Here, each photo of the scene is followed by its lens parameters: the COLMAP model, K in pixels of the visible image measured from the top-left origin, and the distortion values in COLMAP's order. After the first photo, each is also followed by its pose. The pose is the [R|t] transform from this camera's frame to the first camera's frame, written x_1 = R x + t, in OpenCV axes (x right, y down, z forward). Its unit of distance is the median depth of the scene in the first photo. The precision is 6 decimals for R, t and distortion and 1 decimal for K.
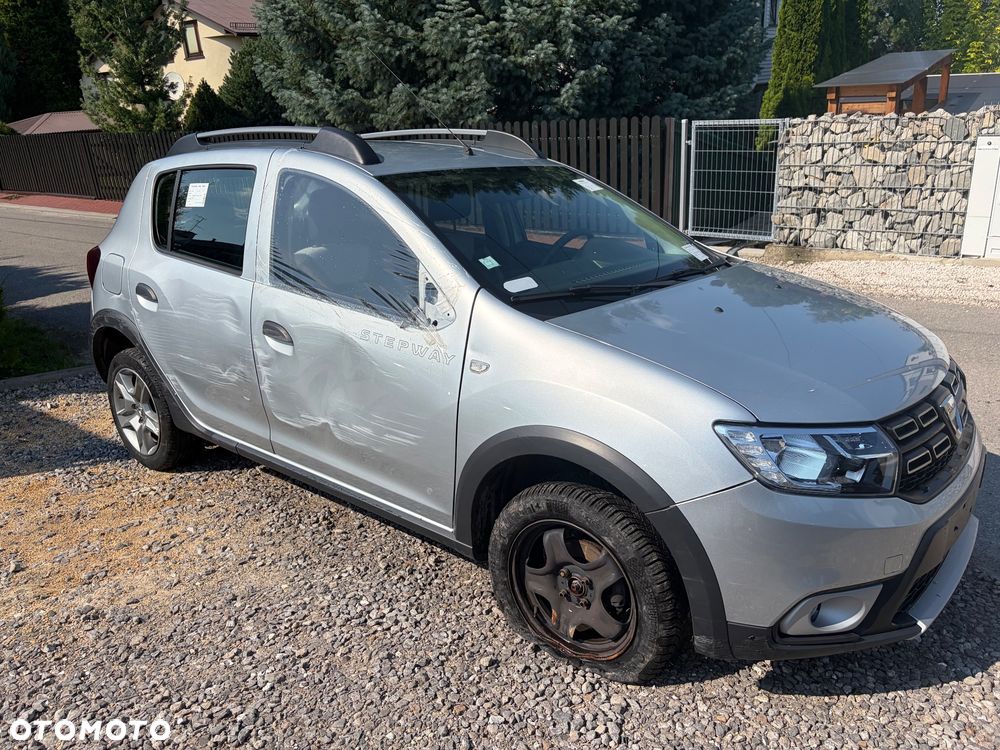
lens RADIAL K [[757.4, 0, 507.6], [0, 757.4, 381.6], [0, 0, 1]] dist [0.062688, -0.073658]
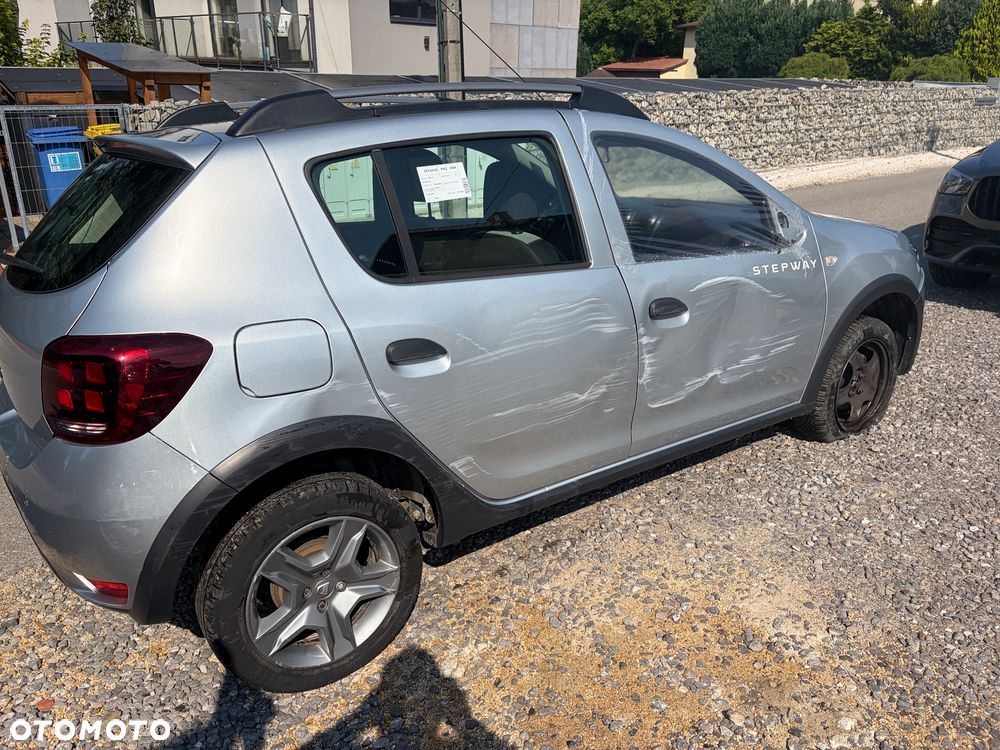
lens RADIAL K [[757.4, 0, 507.6], [0, 757.4, 381.6], [0, 0, 1]] dist [0.062688, -0.073658]
pose [[0.274282, -0.311956, 0.909644, -0.738833], [0.316117, 0.922601, 0.221082, -0.149159], [-0.908207, 0.226915, 0.351667, 0.528347]]
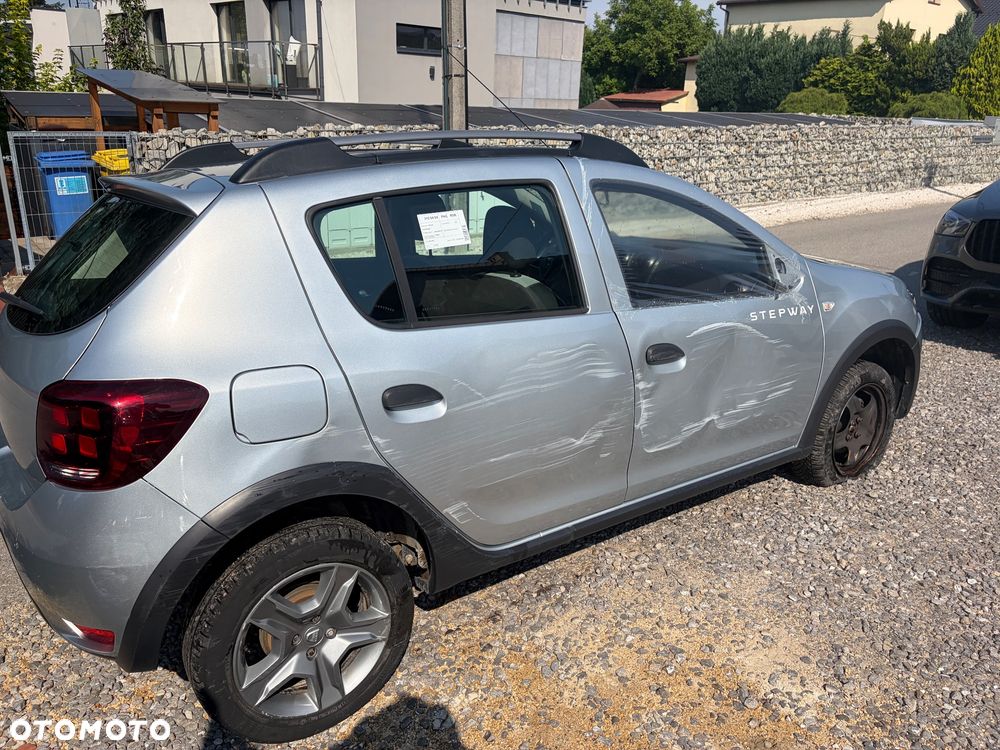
lens RADIAL K [[757.2, 0, 505.2], [0, 757.2, 373.9], [0, 0, 1]] dist [0.064111, -0.077008]
pose [[0.280869, -0.270548, 0.920824, -0.733984], [0.300071, 0.936099, 0.183508, -0.162309], [-0.911630, 0.224771, 0.344105, 0.523571]]
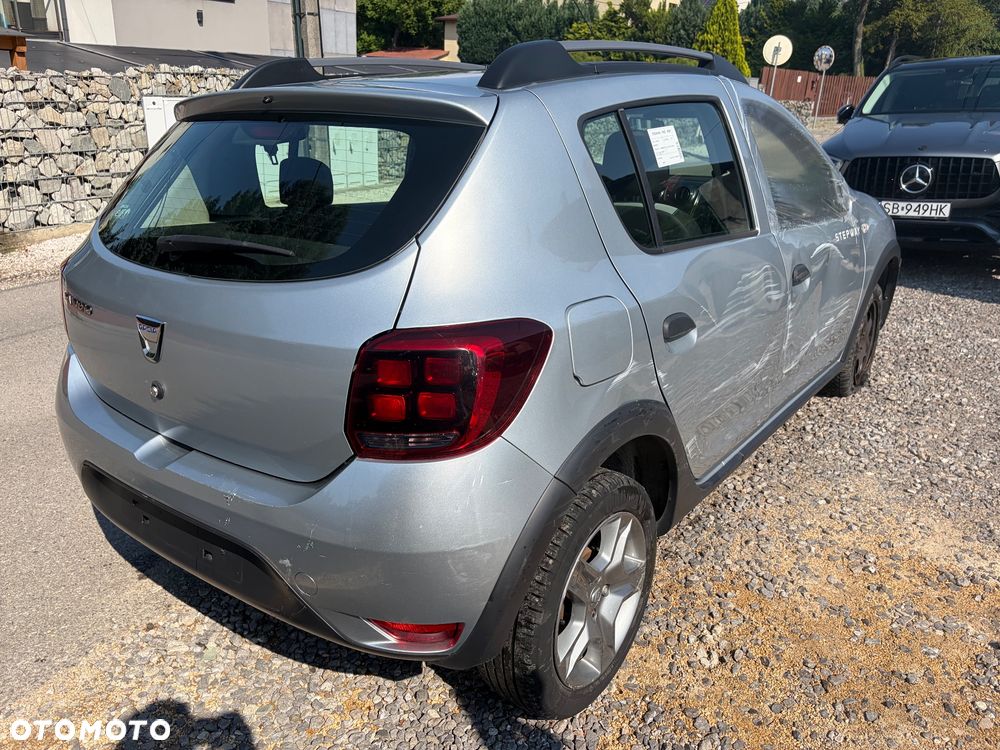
lens RADIAL K [[754.6, 0, 506.5], [0, 754.6, 380.7], [0, 0, 1]] dist [0.068971, -0.078559]
pose [[-0.036426, -0.331177, 0.942865, -0.740563], [0.310338, 0.893095, 0.325685, -0.222178], [-0.949928, 0.304471, 0.070245, 0.799538]]
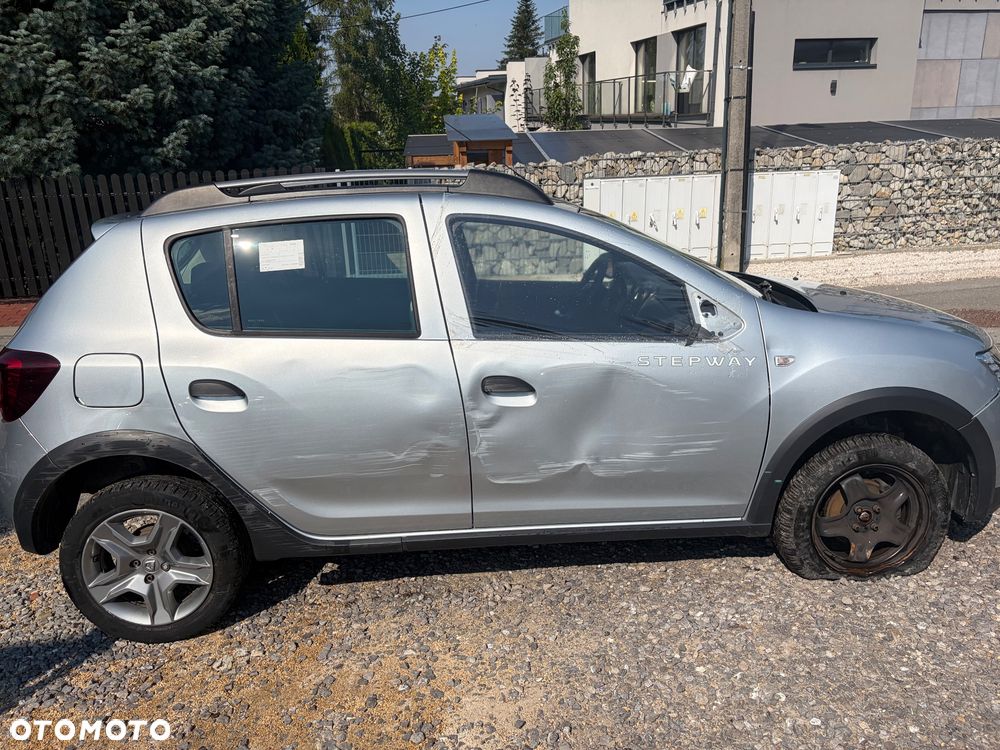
lens RADIAL K [[757.4, 0, 507.6], [0, 757.4, 381.6], [0, 0, 1]] dist [0.062688, -0.073658]
pose [[0.745600, -0.189235, 0.638961, -0.534663], [0.231976, 0.972567, 0.017345, -0.051010], [-0.624715, 0.135292, 0.769043, 0.179242]]
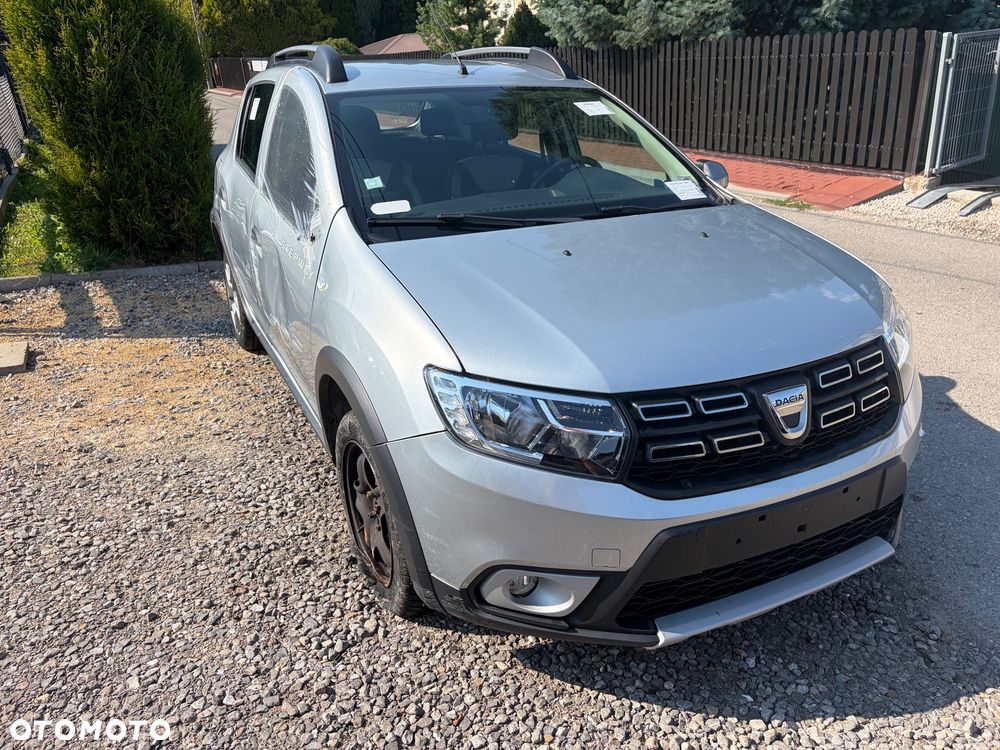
lens RADIAL K [[755.6, 0, 508.7], [0, 755.6, 369.0], [0, 0, 1]] dist [0.065658, -0.075507]
pose [[0.912830, 0.155033, -0.377765, 0.290061], [-0.124566, 0.986750, 0.103958, -0.021487], [0.388876, -0.047839, 0.920047, 0.068923]]
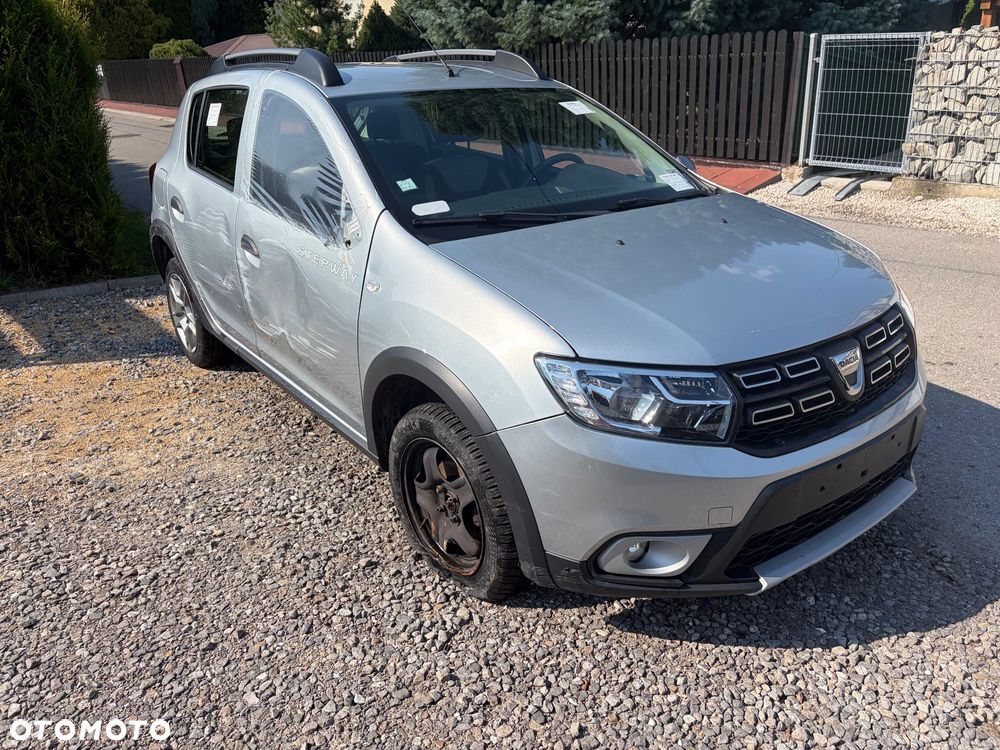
lens RADIAL K [[756.1, 0, 505.0], [0, 756.1, 375.3], [0, 0, 1]] dist [0.057814, -0.061268]
pose [[0.973144, 0.082615, -0.214861, 0.179270], [-0.063805, 0.993614, 0.093064, -0.003585], [0.221177, -0.076856, 0.972200, 0.009682]]
